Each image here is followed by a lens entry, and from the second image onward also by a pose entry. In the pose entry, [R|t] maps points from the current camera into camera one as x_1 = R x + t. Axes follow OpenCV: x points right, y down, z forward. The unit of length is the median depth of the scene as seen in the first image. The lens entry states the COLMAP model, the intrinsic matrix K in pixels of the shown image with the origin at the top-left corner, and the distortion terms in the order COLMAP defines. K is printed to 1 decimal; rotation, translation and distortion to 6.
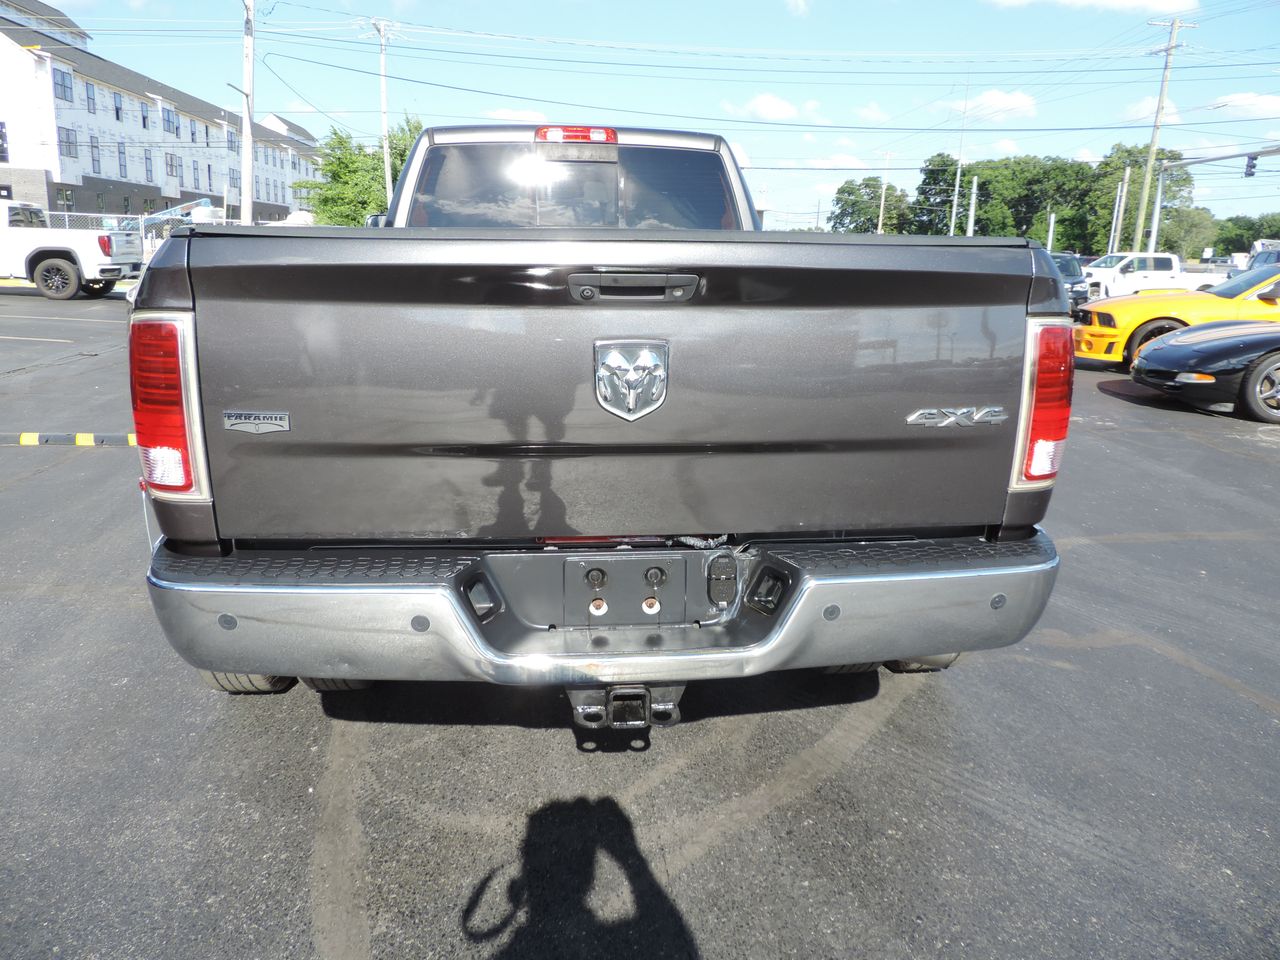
lens RADIAL K [[918.4, 0, 639.2], [0, 918.4, 478.8], [0, 0, 1]] dist [-0.017750, 0.006499]
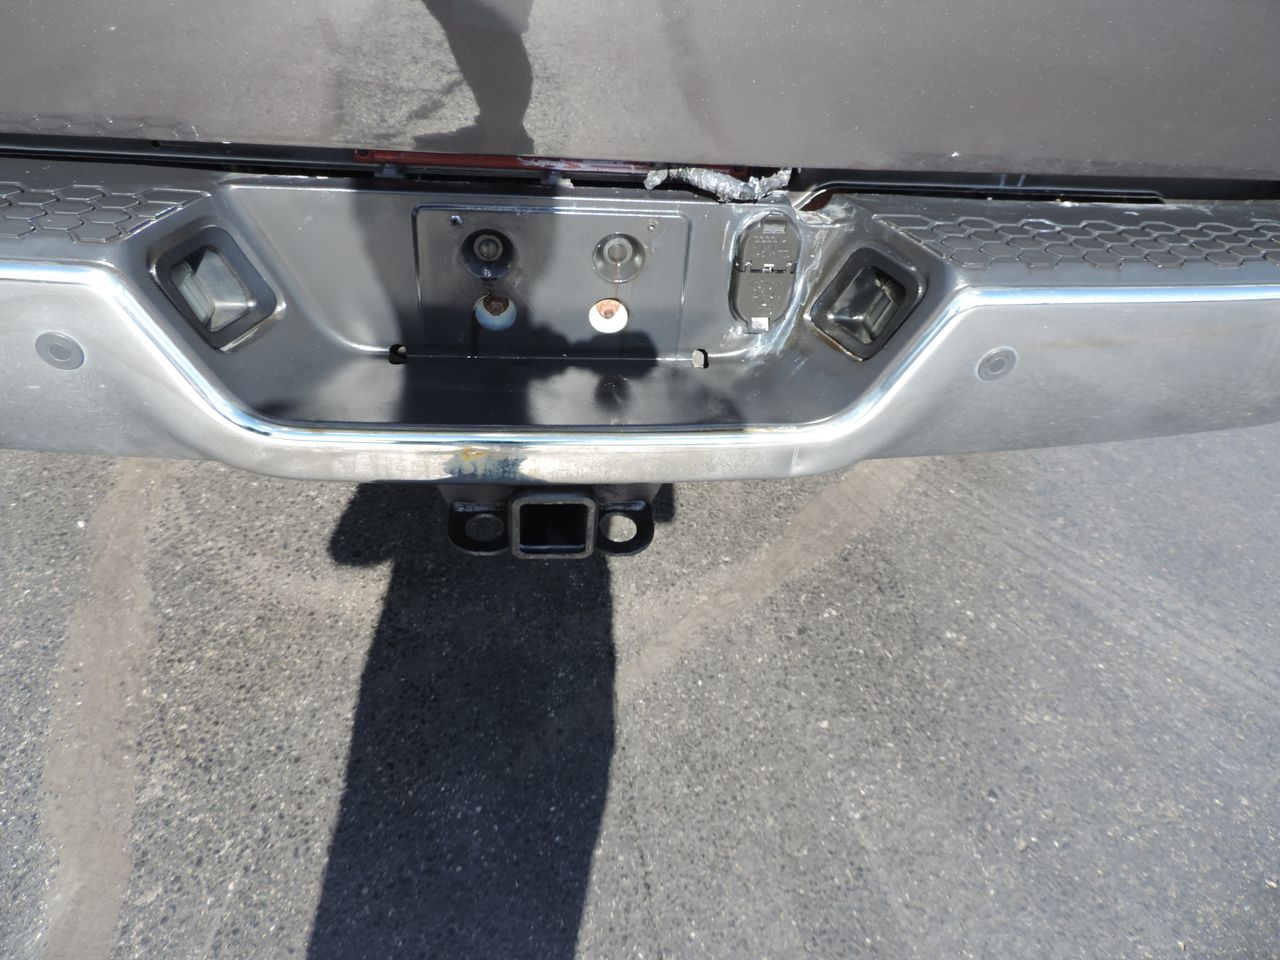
lens RADIAL K [[918.4, 0, 640.1], [0, 918.4, 480.2], [0, 0, 1]] dist [-0.017750, 0.006499]
pose [[0.997781, 0.049037, 0.045044, 0.011530], [-0.063409, 0.906221, 0.418022, 0.015361], [-0.020322, -0.419950, 0.907320, 0.493541]]
